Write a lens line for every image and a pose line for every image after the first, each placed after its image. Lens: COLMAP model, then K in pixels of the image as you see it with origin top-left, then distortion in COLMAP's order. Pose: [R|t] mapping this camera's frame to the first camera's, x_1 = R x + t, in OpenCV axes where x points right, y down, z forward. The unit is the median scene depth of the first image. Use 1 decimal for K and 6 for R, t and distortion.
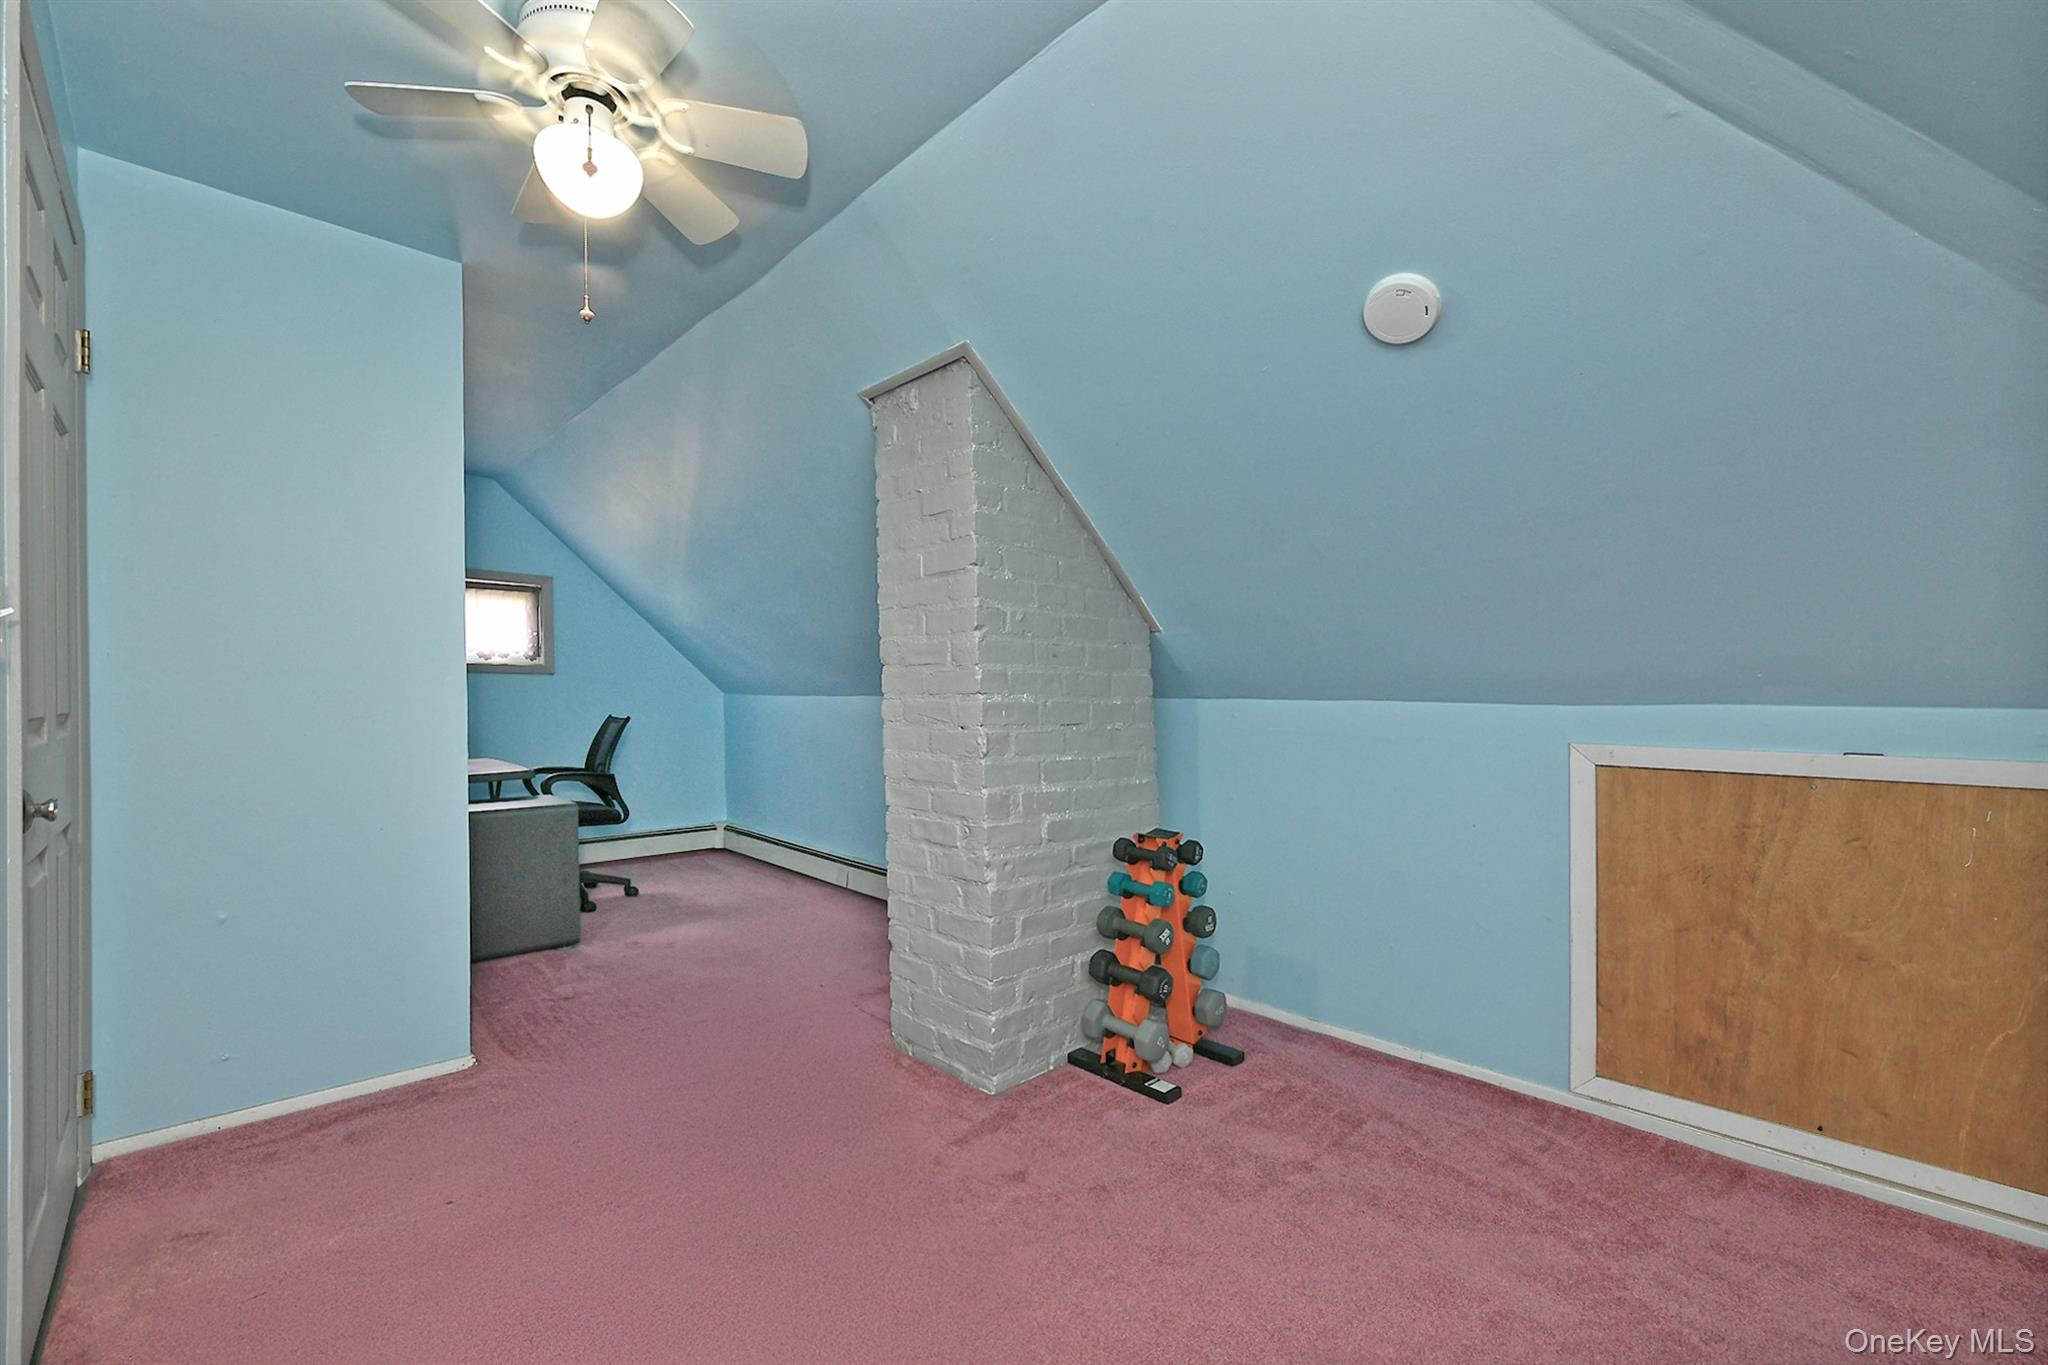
lens RADIAL K [[822.4, 0, 1030.9], [0, 822.4, 684.0], [0, 0, 1]] dist [-0.018613, 0.000189]
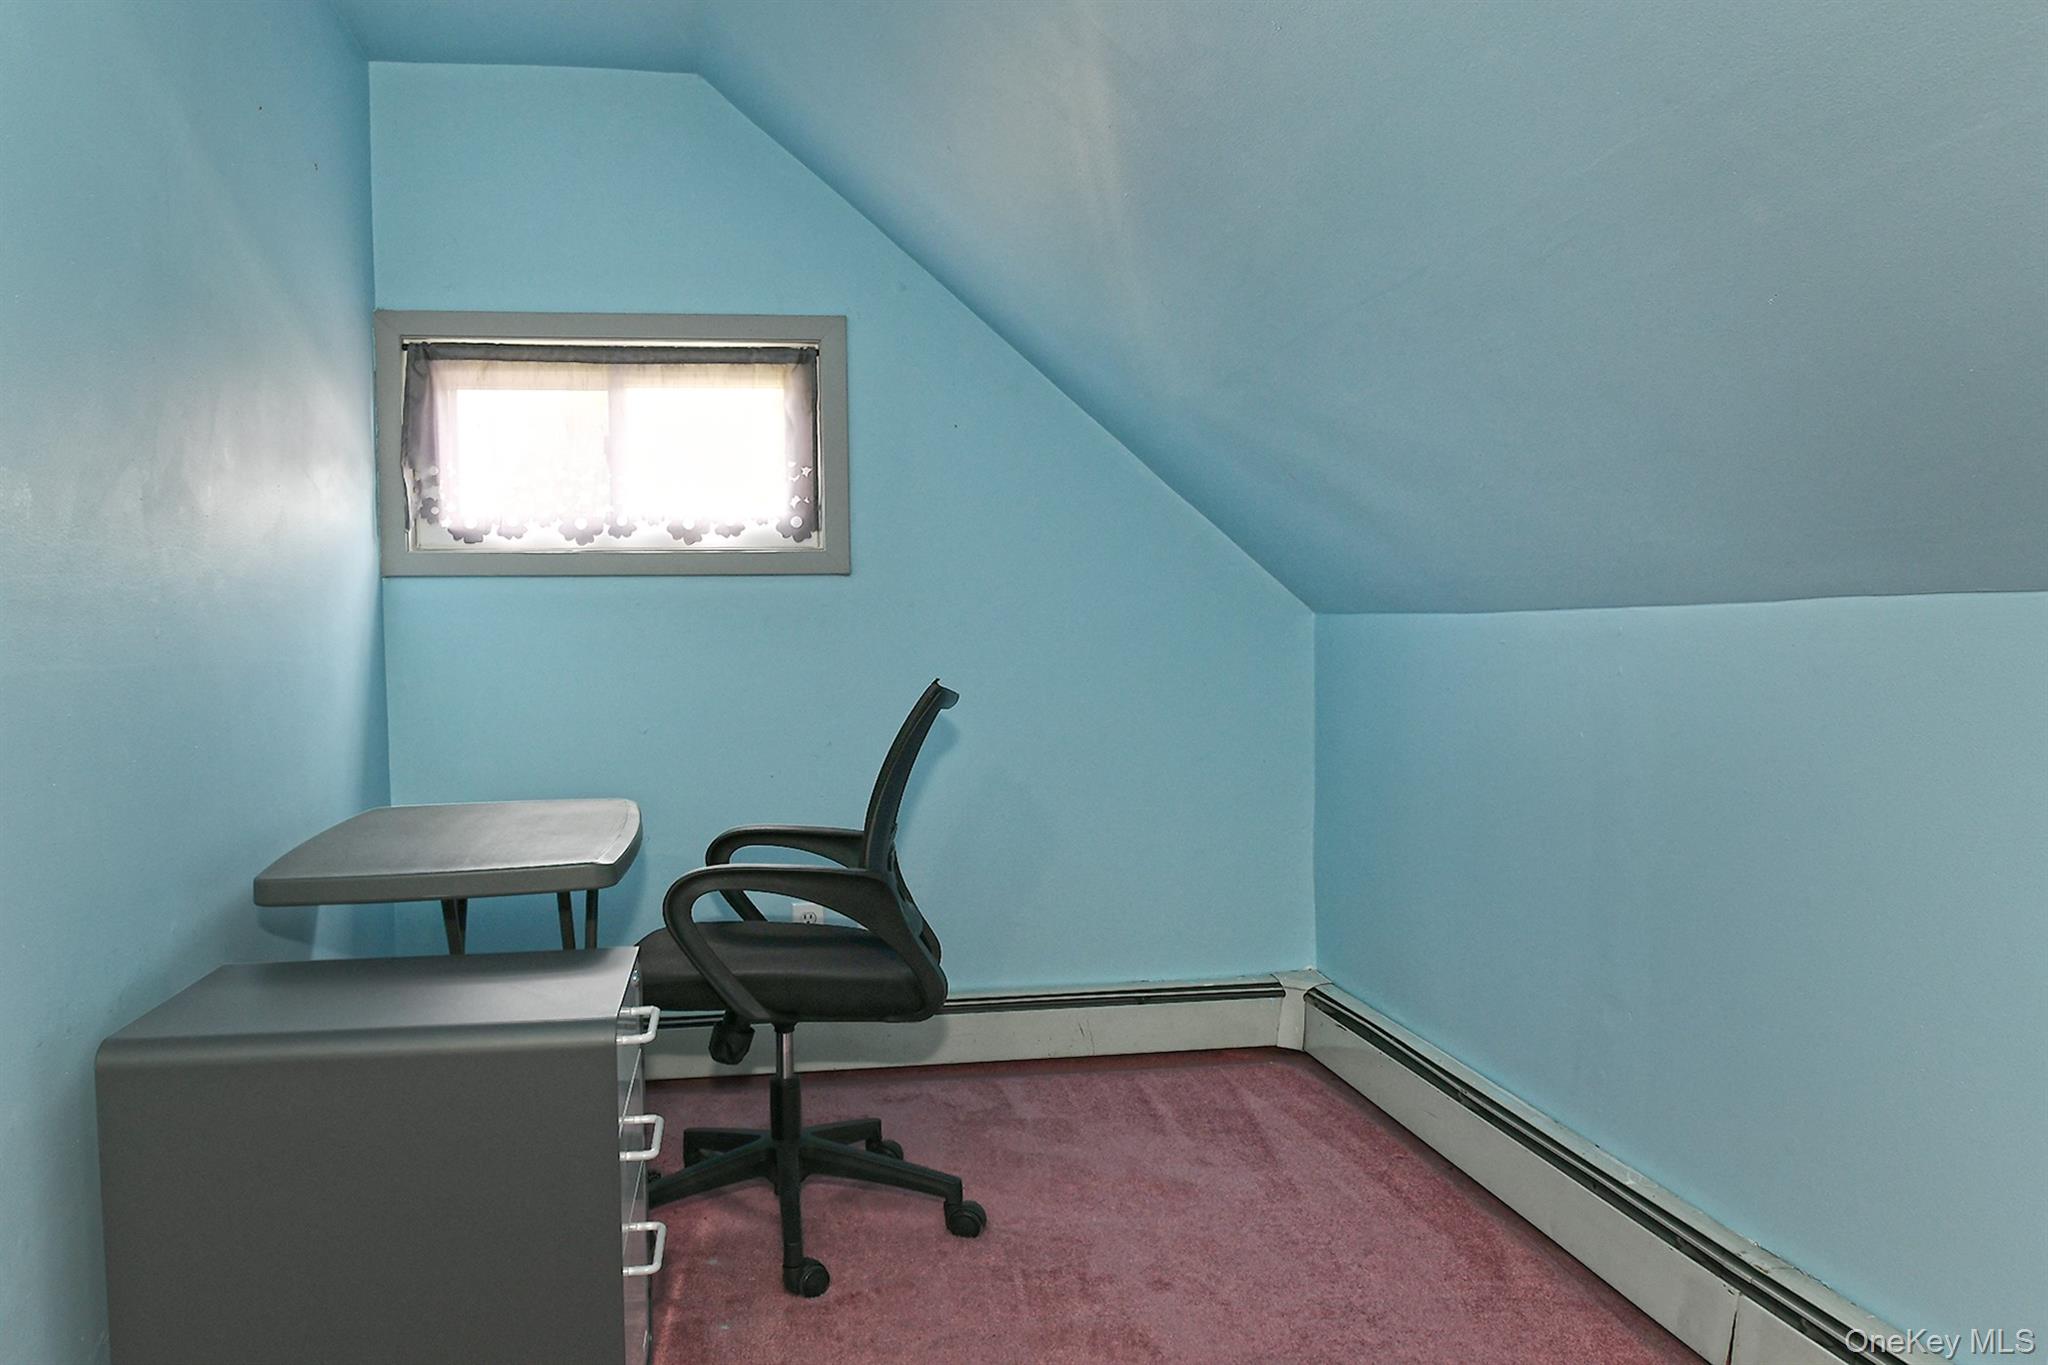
lens RADIAL K [[1386.1, 0, 1024.4], [0, 1386.1, 639.8], [0, 0, 1]] dist [-0.002570, 0.001532]
pose [[0.766075, 0.021525, -0.642391, -0.098762], [0.015943, 0.998495, 0.052470, -0.013838], [0.642553, -0.050438, 0.764579, 0.551249]]
